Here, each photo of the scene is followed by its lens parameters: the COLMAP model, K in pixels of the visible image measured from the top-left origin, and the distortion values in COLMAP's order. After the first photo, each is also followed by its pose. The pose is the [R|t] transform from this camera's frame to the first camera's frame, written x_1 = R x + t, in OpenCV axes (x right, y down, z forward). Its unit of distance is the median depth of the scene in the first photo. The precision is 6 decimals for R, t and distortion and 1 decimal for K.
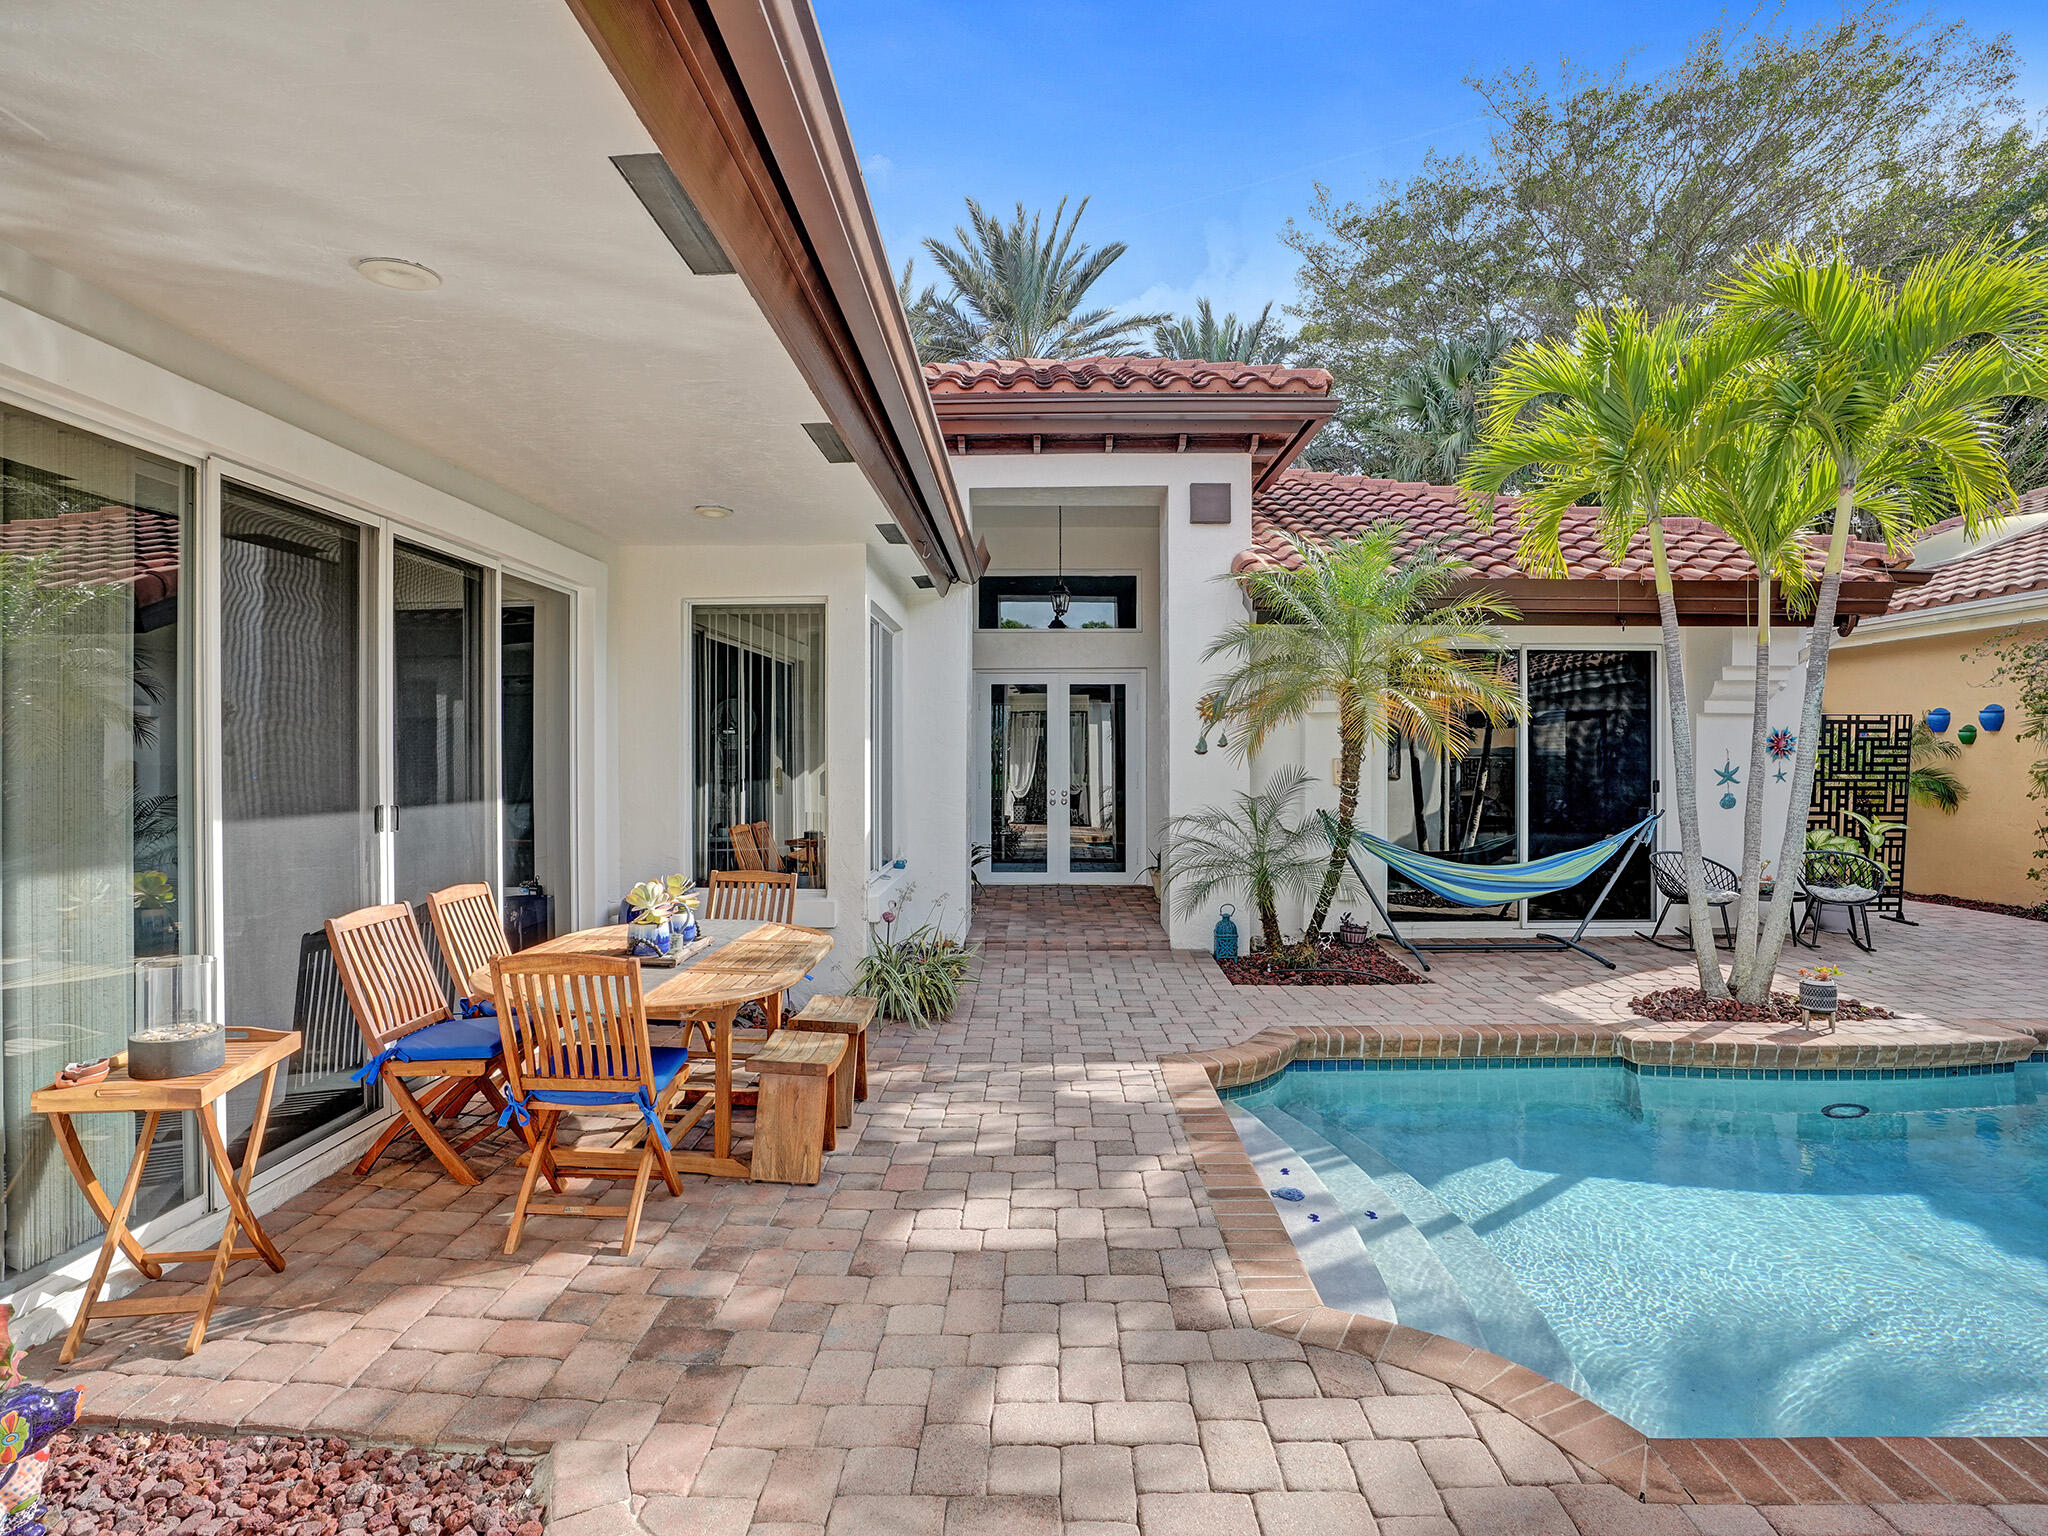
lens RADIAL K [[1072.4, 0, 1035.1], [0, 1072.4, 759.7], [0, 0, 1]] dist [-0.058008, 0.021711]
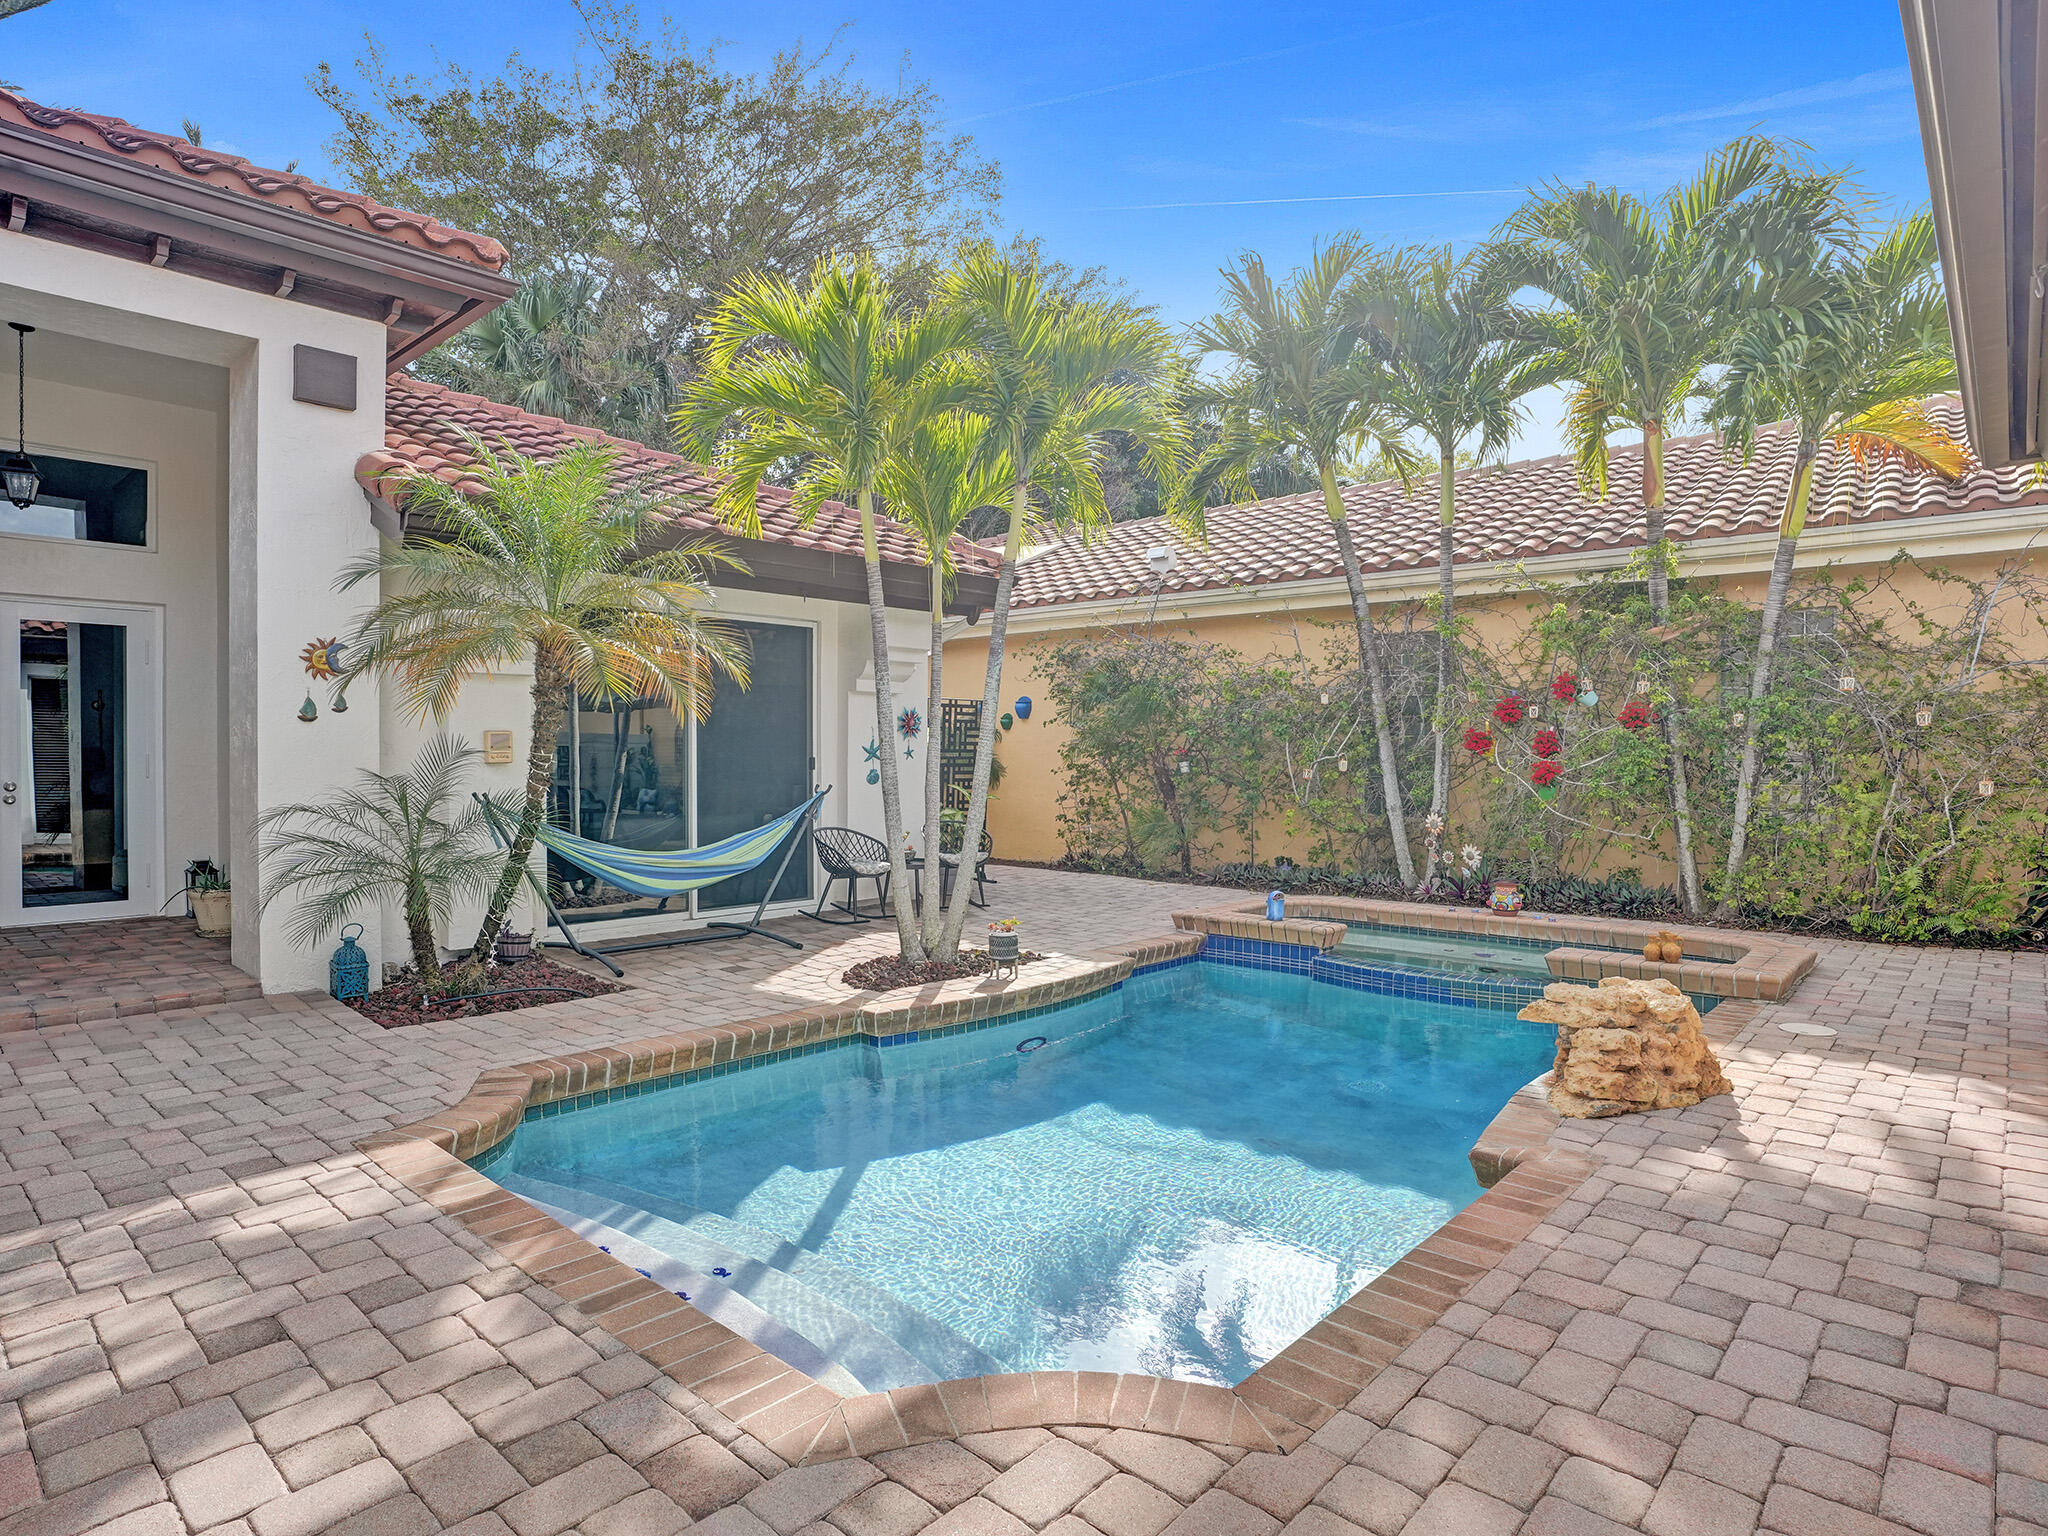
lens RADIAL K [[1149.0, 0, 1032.9], [0, 1149.0, 753.1], [0, 0, 1]] dist [-0.047806, 0.020843]
pose [[0.666240, 0.000351, 0.745737, -0.090902], [0.002137, 0.999995, -0.002379, 0.020191], [-0.745734, 0.003178, 0.666236, 0.129728]]
